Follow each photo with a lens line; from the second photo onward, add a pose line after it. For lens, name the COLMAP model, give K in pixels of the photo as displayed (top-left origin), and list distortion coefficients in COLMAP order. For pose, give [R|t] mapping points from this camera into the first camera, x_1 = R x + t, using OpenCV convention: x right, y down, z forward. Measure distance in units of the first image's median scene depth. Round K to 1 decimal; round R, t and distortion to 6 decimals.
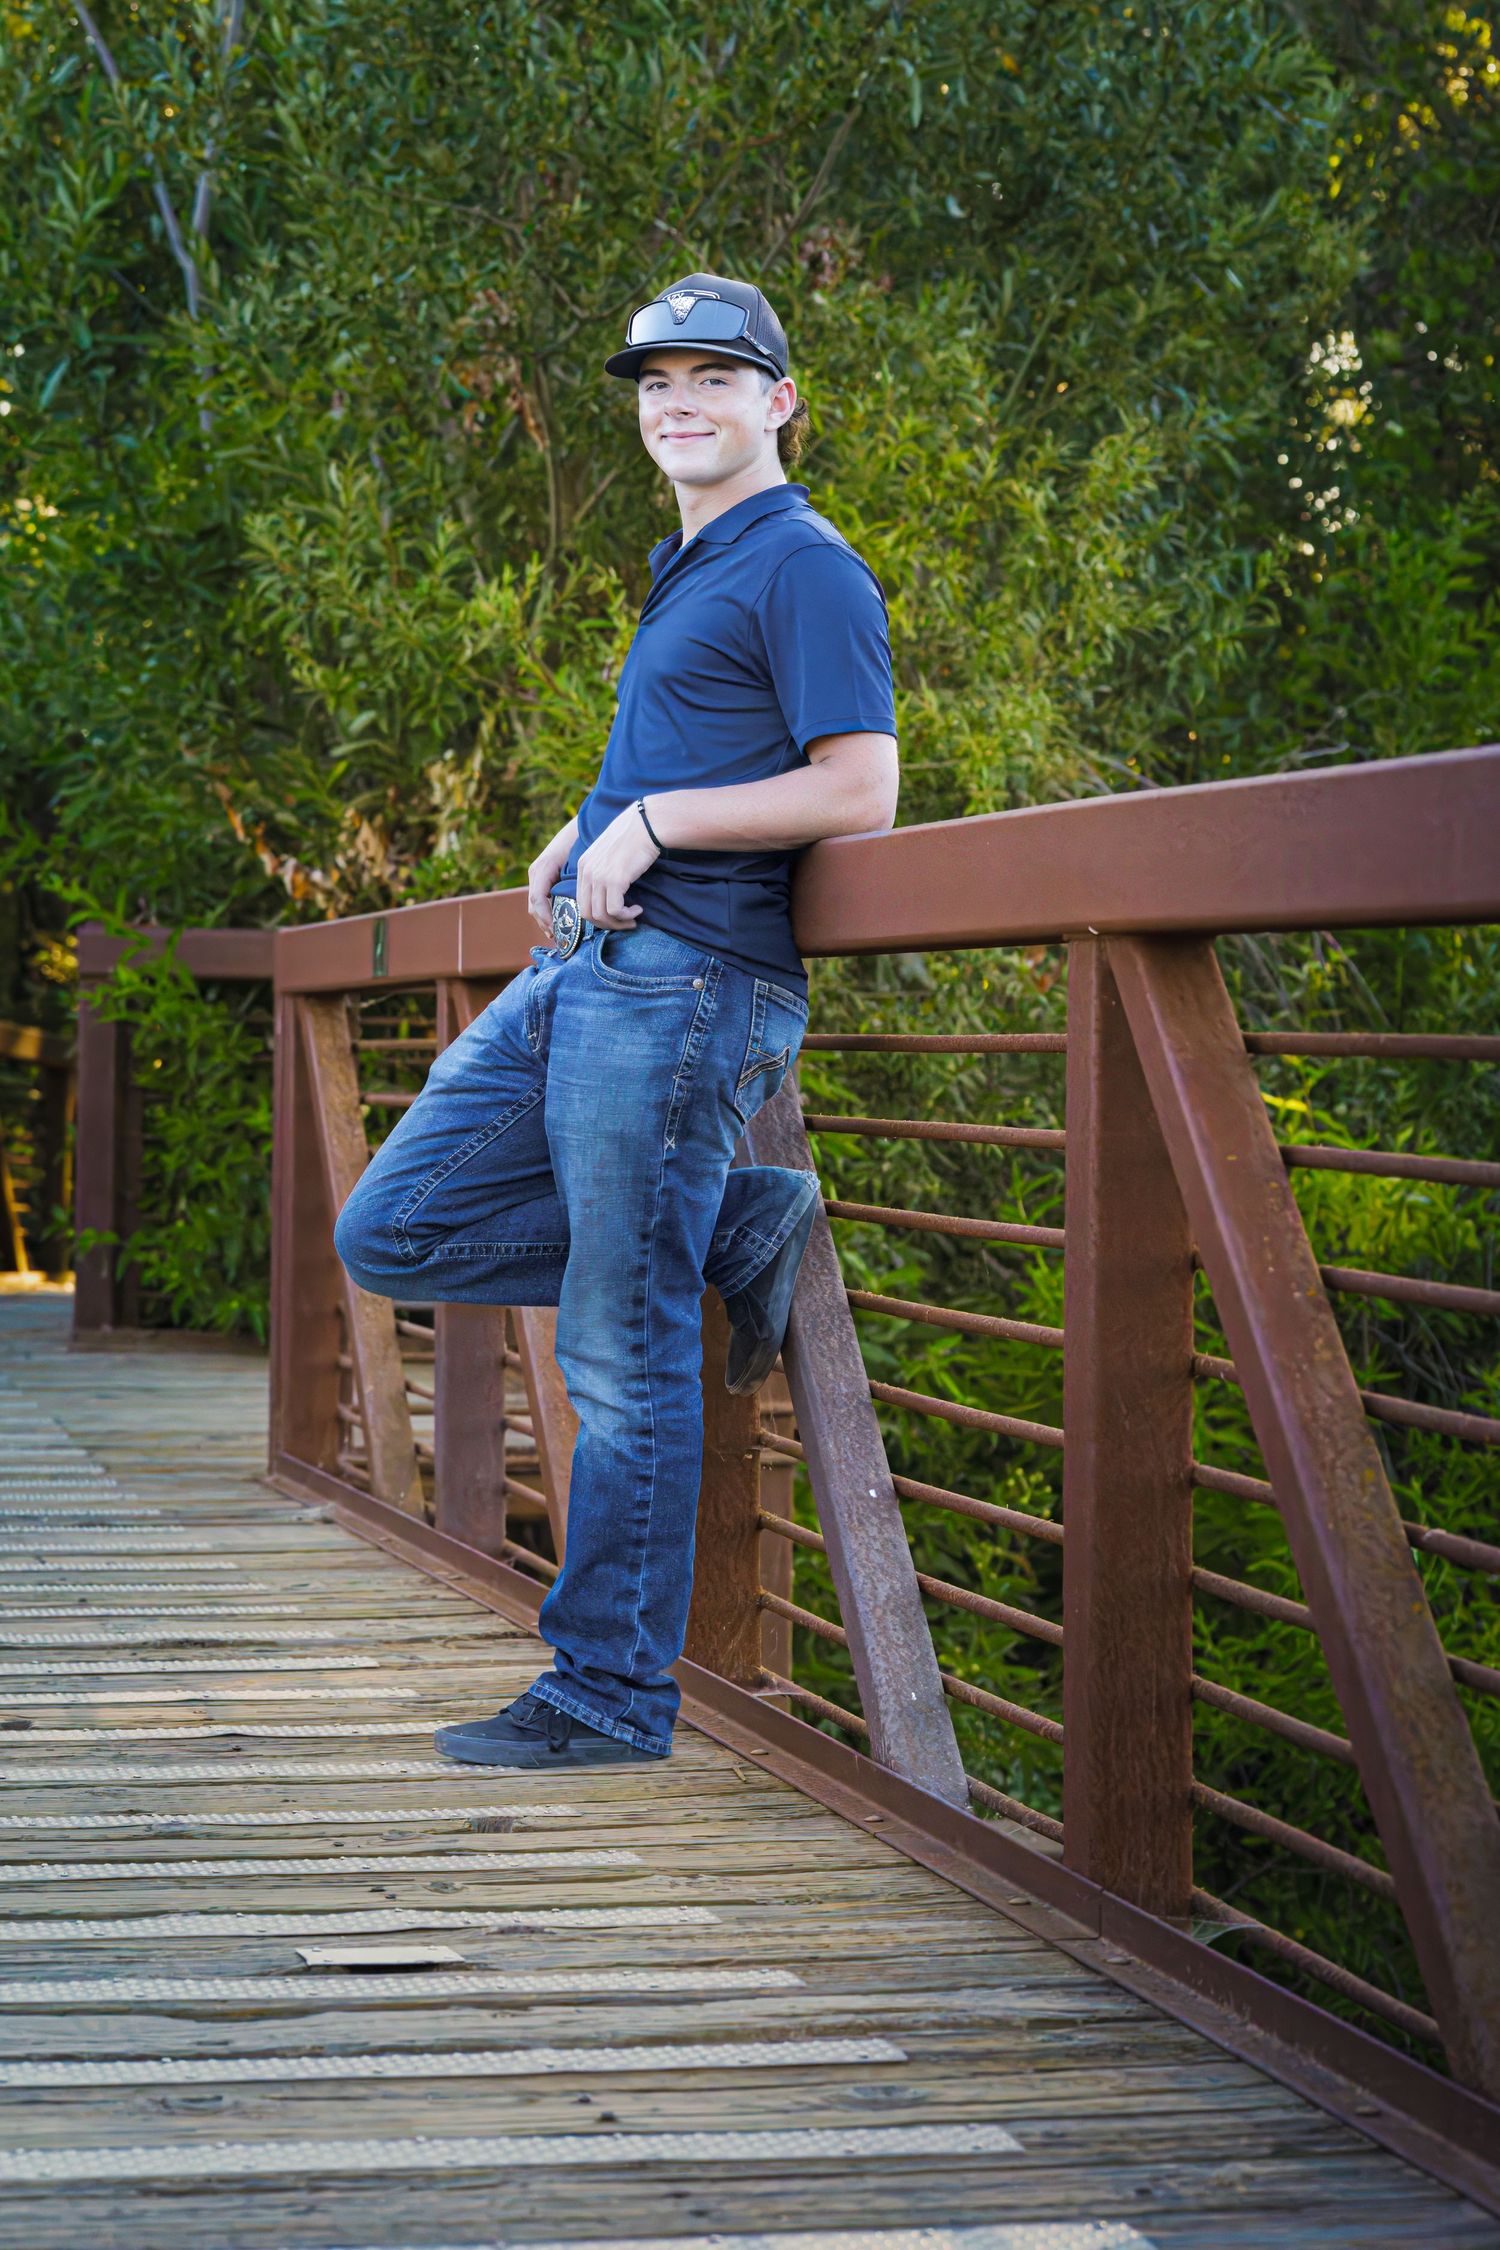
lens RADIAL K [[5623.0, 0, 750.0], [0, 5623.0, 1125.0], [0, 0, 1]] dist [0.043729, -0.697347]
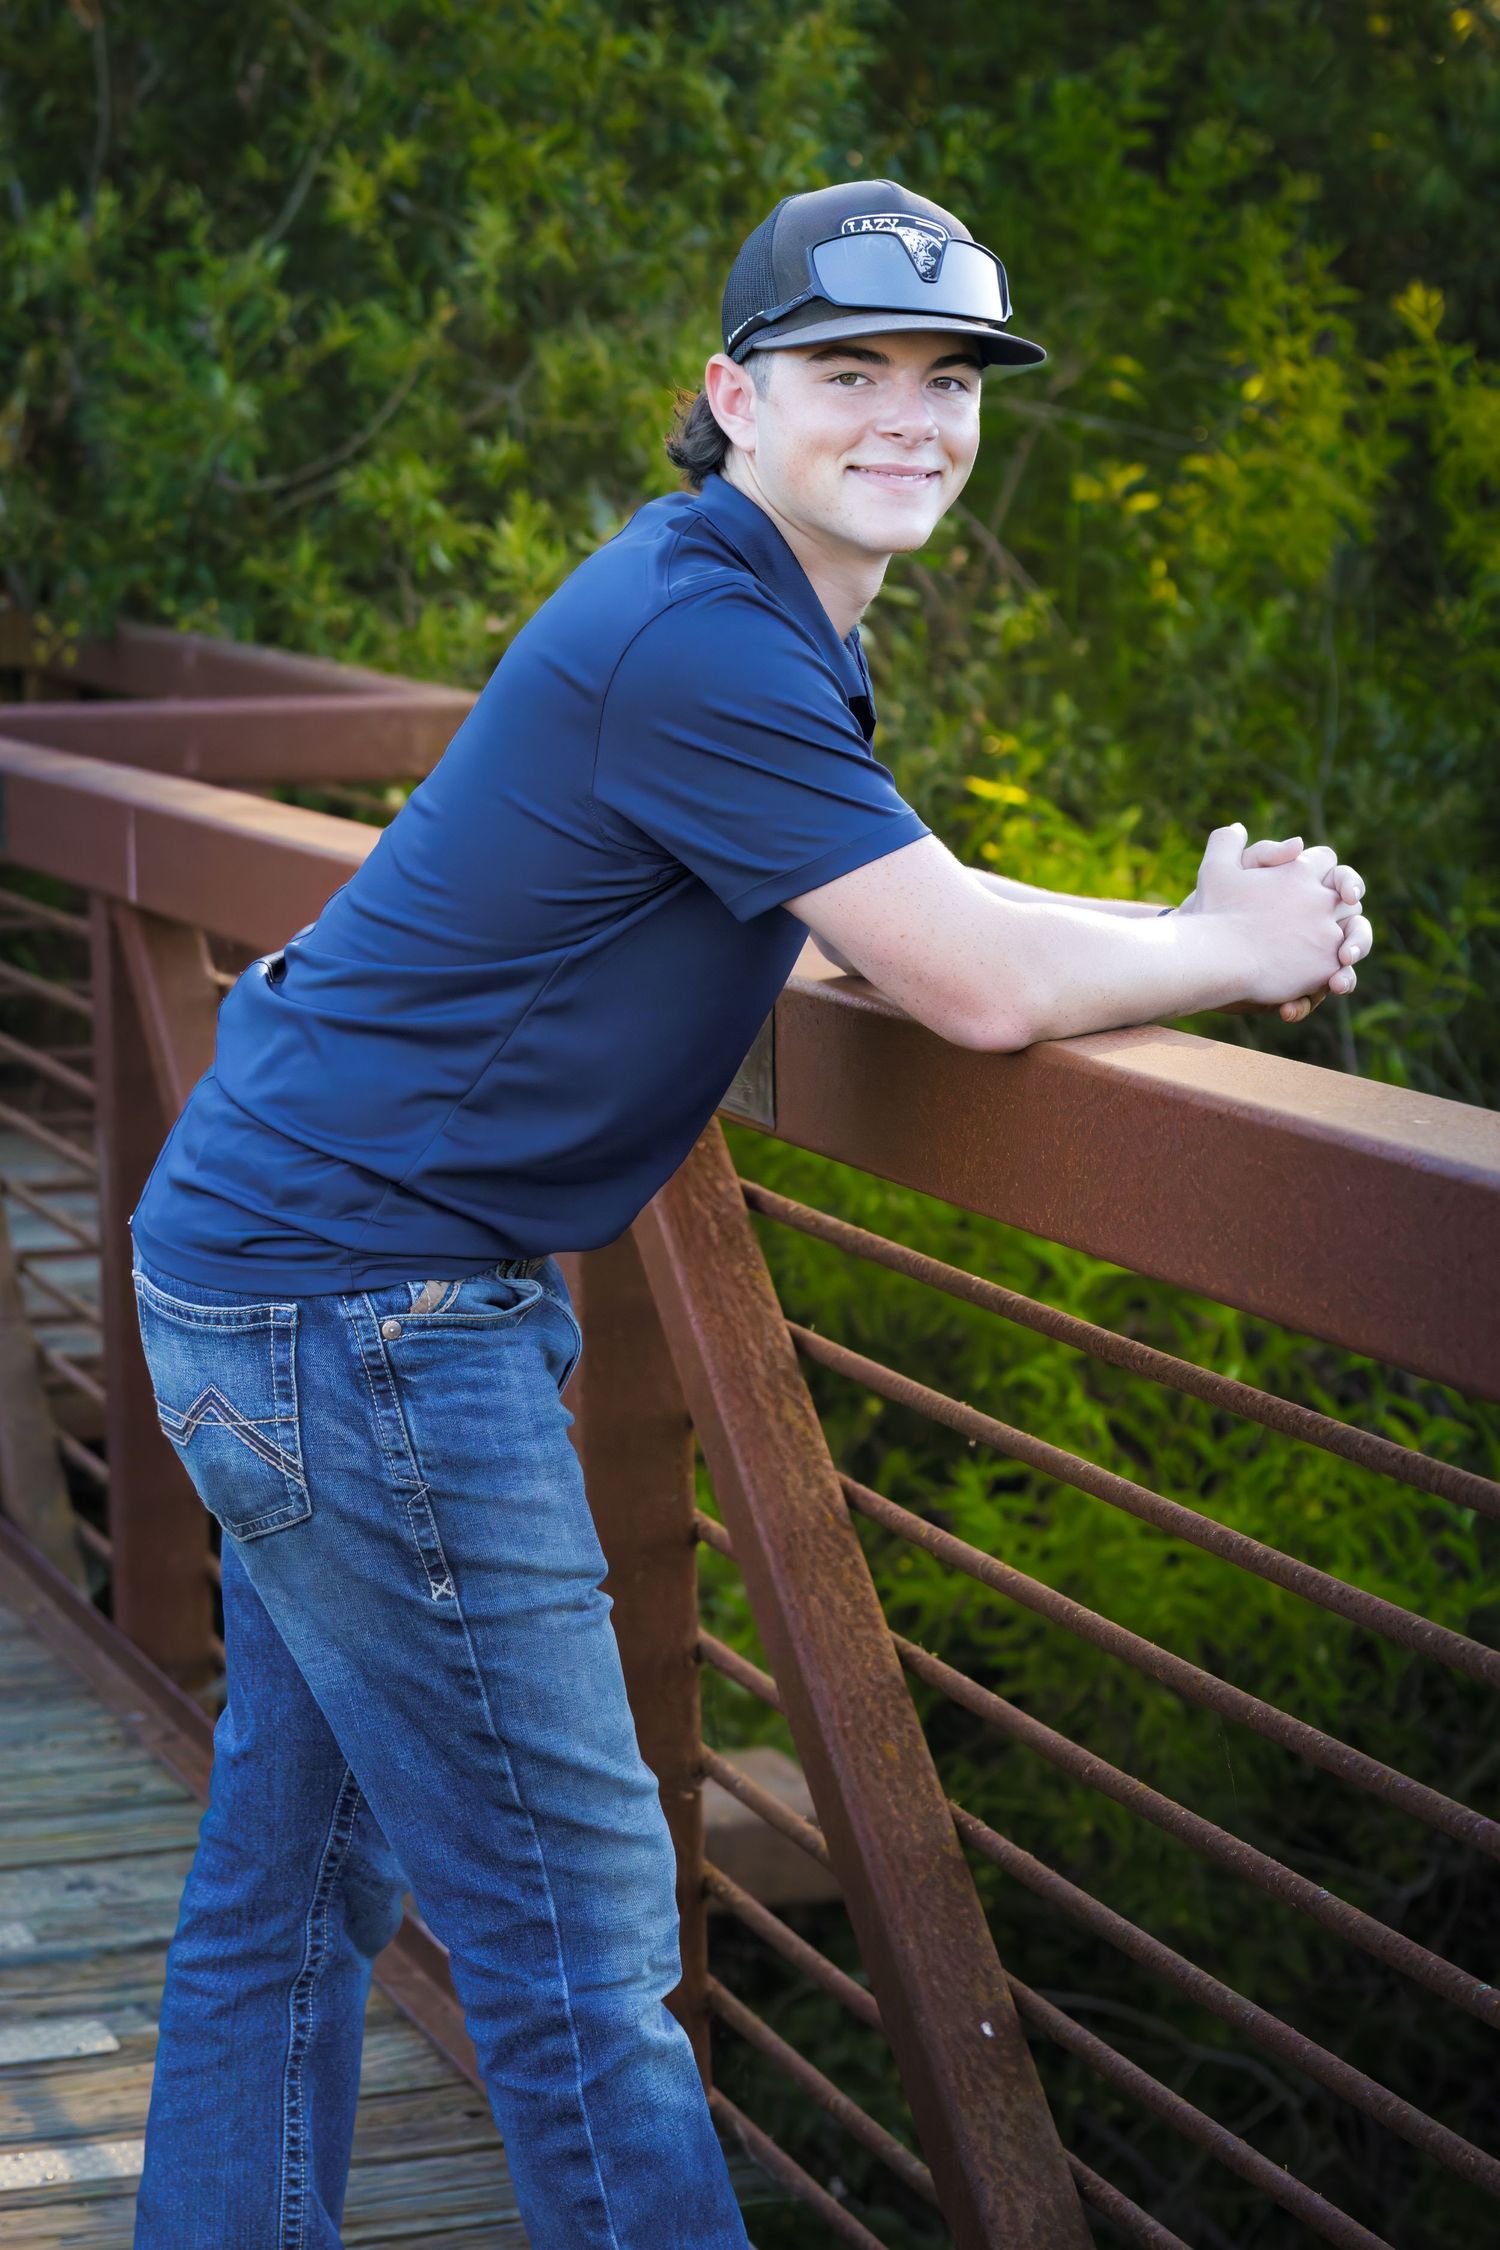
lens RADIAL K [[5623.0, 0, 750.0], [0, 5623.0, 1125.0], [0, 0, 1]] dist [0.043729, -0.697347]
pose [[0.994823, -0.034856, 0.095454, -0.027141], [0.025245, 0.994657, 0.100102, -0.043820], [-0.098433, -0.097174, 0.990388, 0.174619]]
